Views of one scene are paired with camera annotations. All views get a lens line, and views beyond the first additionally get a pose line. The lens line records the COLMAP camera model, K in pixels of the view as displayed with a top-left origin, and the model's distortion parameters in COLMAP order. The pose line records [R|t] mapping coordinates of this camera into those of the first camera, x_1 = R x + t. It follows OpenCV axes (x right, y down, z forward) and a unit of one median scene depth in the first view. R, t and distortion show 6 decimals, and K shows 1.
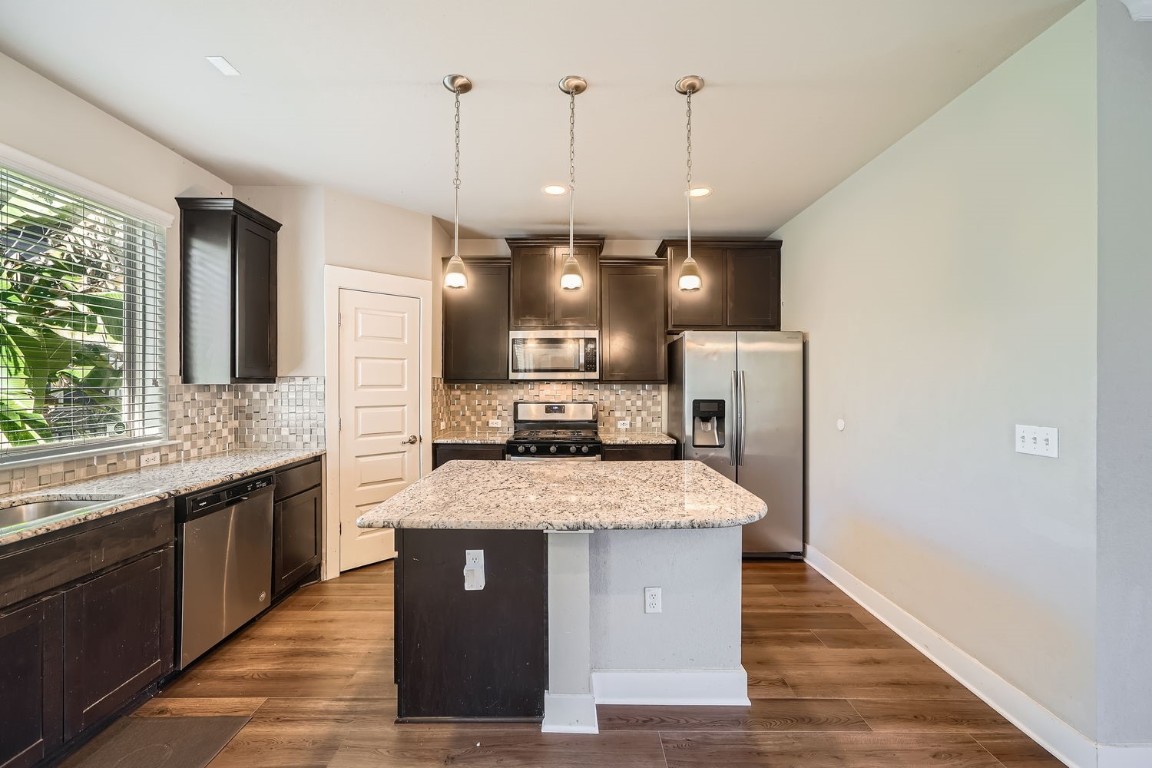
lens RADIAL K [[462.9, 0, 578.4], [0, 462.9, 382.7], [0, 0, 1]] dist [-0.024995, 0.001011]
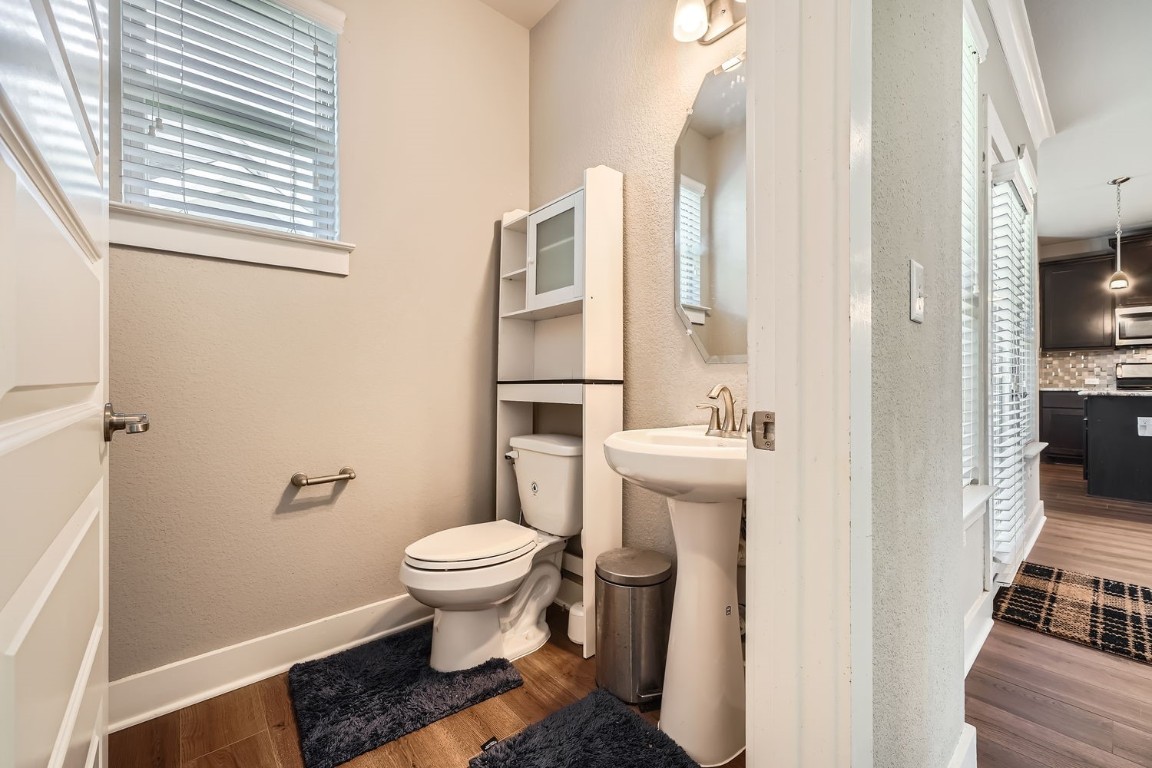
lens RADIAL K [[462.9, 0, 574.6], [0, 462.9, 380.7], [0, 0, 1]] dist [-0.024995, 0.001011]
pose [[0.643493, 0.008747, -0.765402, -0.150390], [-0.002973, 0.999956, 0.008928, 0.078331], [0.765446, -0.003470, 0.643491, -0.905368]]
